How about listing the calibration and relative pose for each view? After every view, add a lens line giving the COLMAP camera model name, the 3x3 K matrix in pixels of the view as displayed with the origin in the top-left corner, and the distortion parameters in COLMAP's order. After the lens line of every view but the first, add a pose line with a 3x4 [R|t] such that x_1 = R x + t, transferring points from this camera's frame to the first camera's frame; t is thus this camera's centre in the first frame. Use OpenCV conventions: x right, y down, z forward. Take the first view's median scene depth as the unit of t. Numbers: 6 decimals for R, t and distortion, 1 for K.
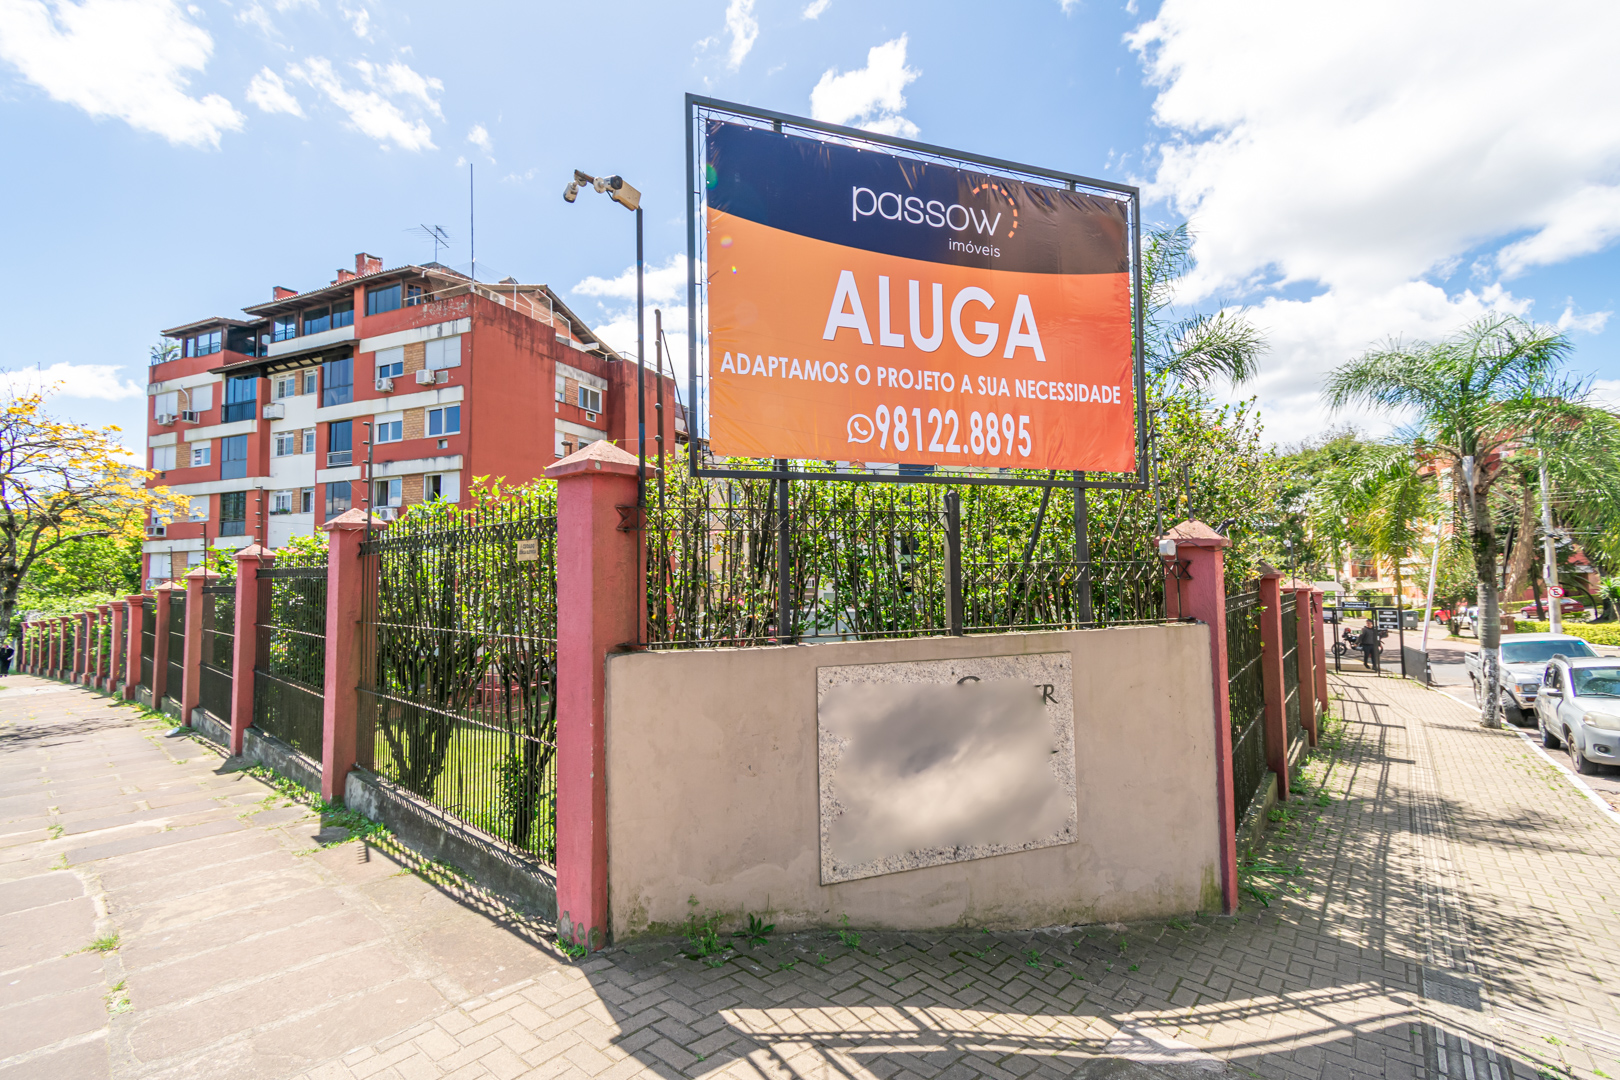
lens RADIAL K [[716.3, 0, 809.7], [0, 716.3, 541.5], [0, 0, 1]] dist [0.006090, -0.002012]
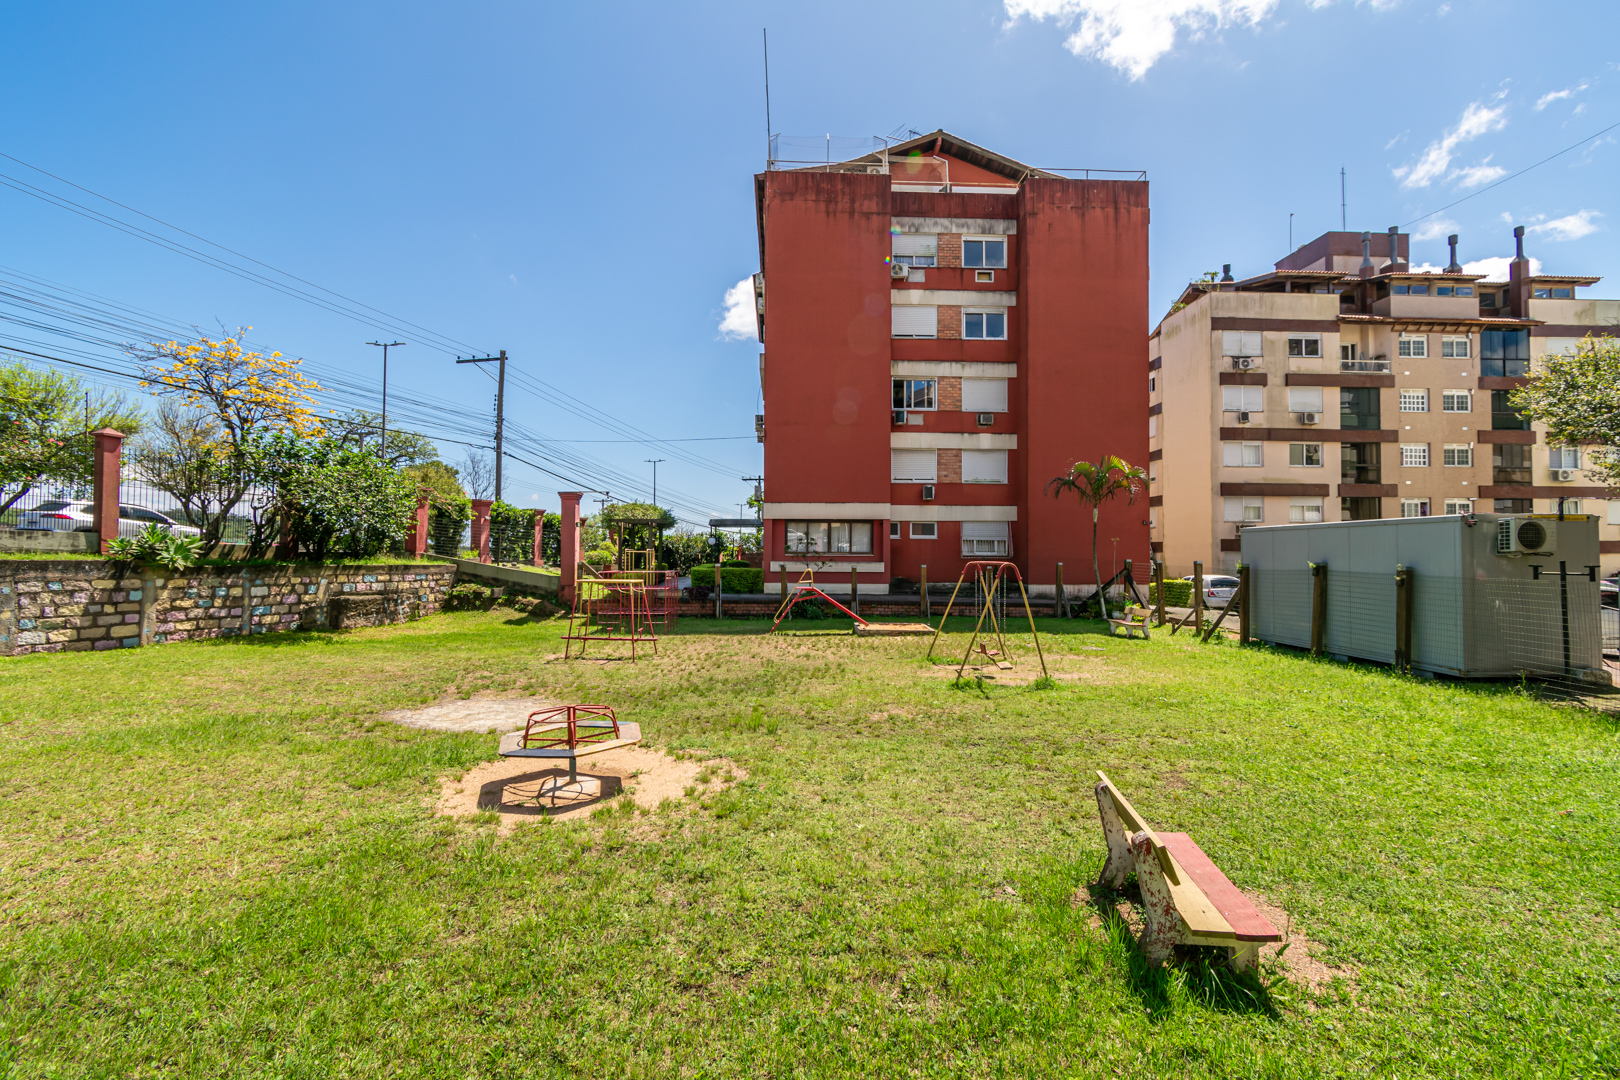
lens RADIAL K [[716.3, 0, 810.4], [0, 716.3, 539.5], [0, 0, 1]] dist [0.006090, -0.002012]
pose [[0.437482, -0.006583, -0.899203, 2.370615], [0.035568, 0.999317, 0.009989, 0.716972], [0.898523, -0.036352, 0.437418, 4.127726]]
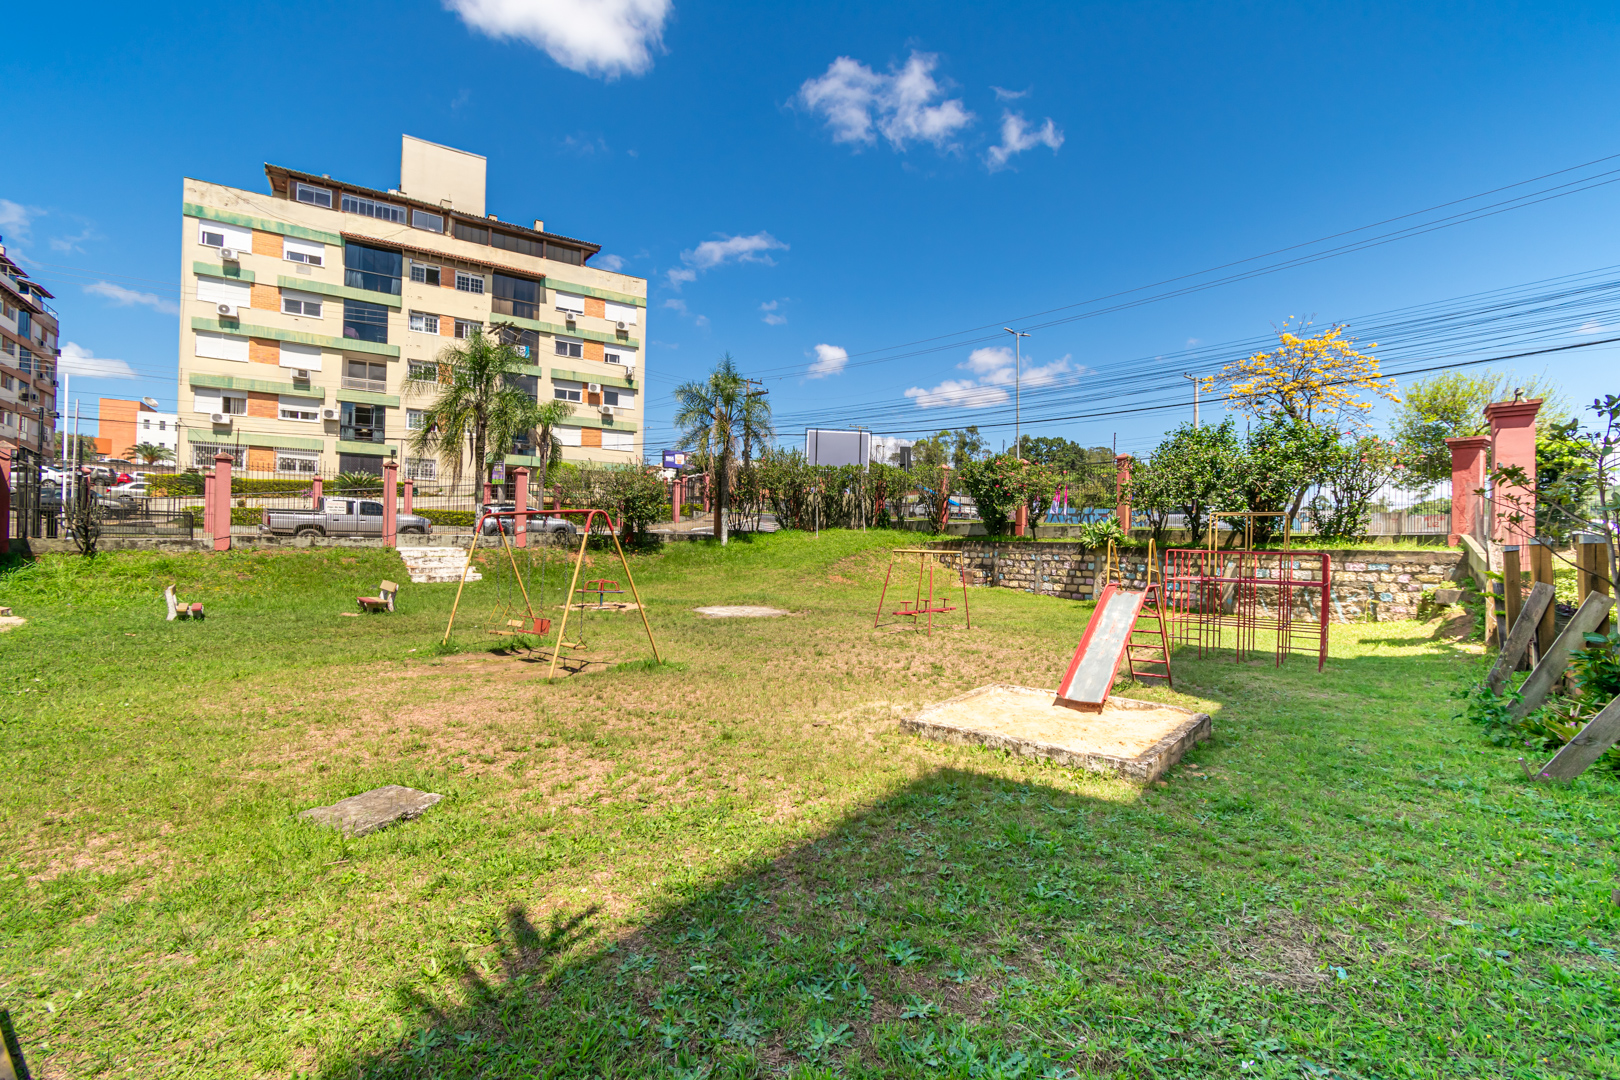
lens RADIAL K [[716.3, 0, 807.7], [0, 716.3, 551.8], [0, 0, 1]] dist [0.006090, -0.002012]
pose [[-0.970526, -0.006369, 0.240911, -1.282462], [-0.018728, 0.998621, -0.049046, 1.076316], [-0.240266, -0.052112, -0.969307, 8.007269]]
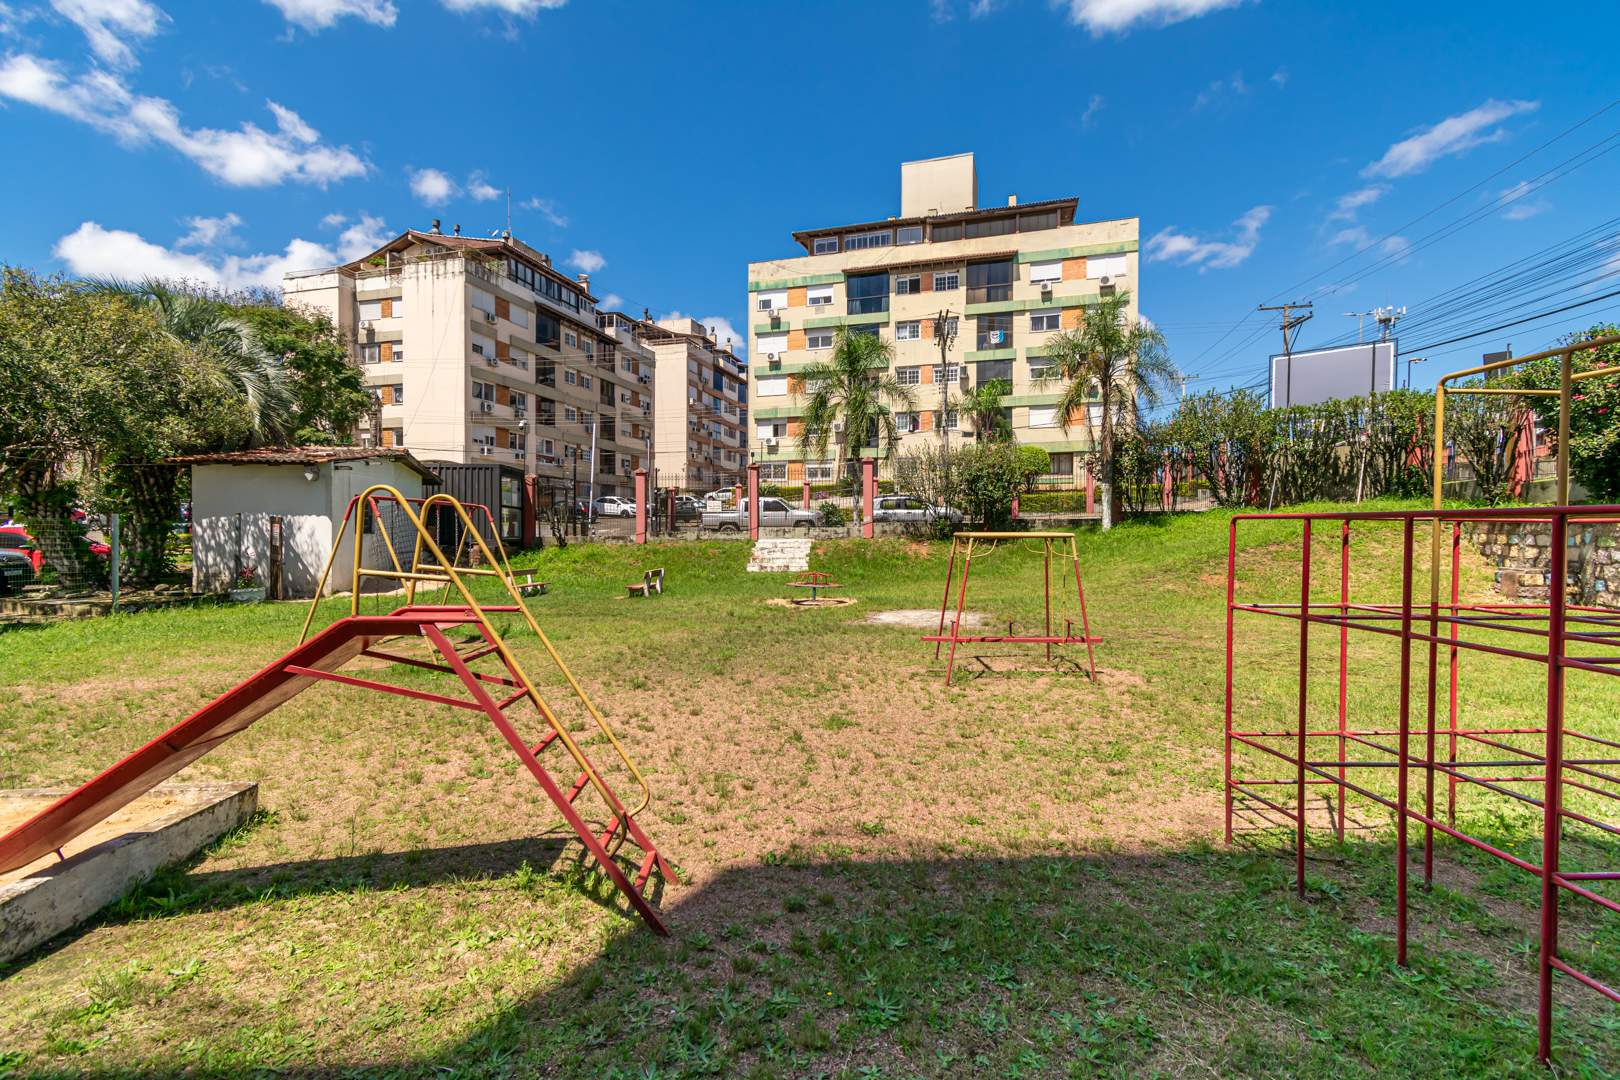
lens RADIAL K [[716.3, 0, 811.9], [0, 716.3, 545.6], [0, 0, 1]] dist [0.006090, -0.002012]
pose [[-0.461583, -0.001753, 0.887096, -2.419721], [-0.040783, 0.998983, -0.019246, 0.989740], [-0.886159, -0.045062, -0.461184, 6.045136]]
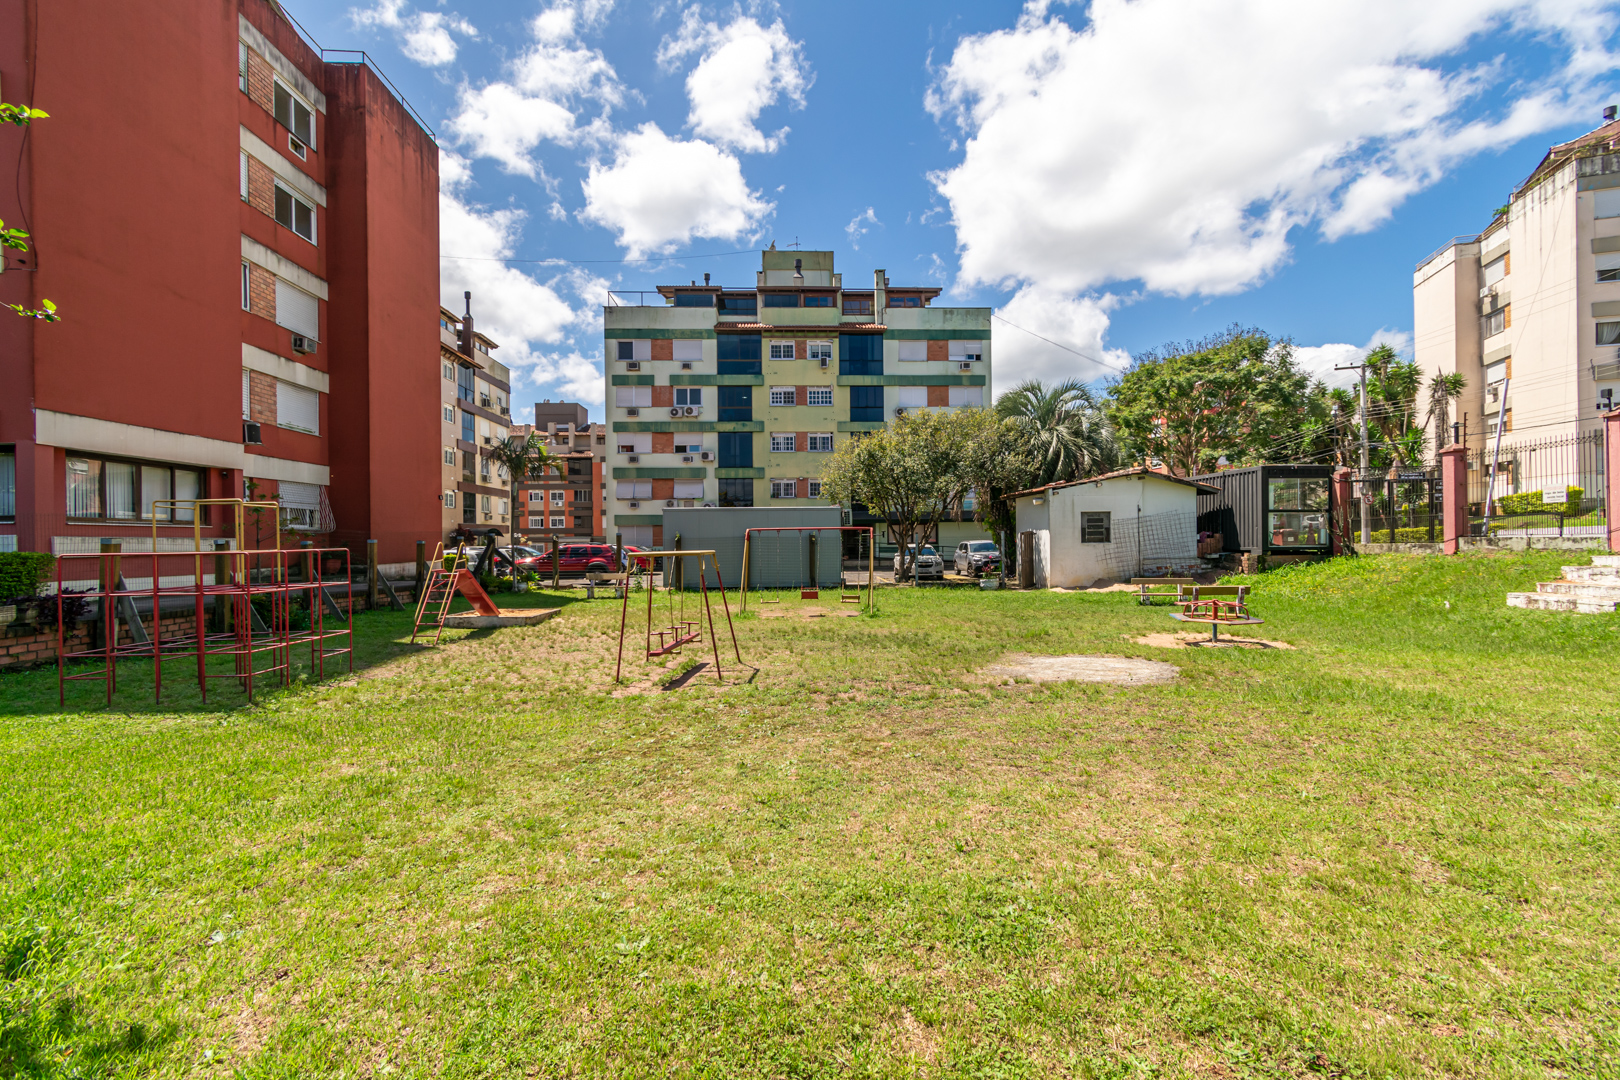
lens RADIAL K [[716.3, 0, 810.1], [0, 716.3, 539.7], [0, 0, 1]] dist [0.006090, -0.002012]
pose [[0.899995, 0.005032, 0.435871, -1.574005], [-0.024820, 0.998903, 0.039717, 0.773578], [-0.435193, -0.046564, 0.899133, 2.662086]]
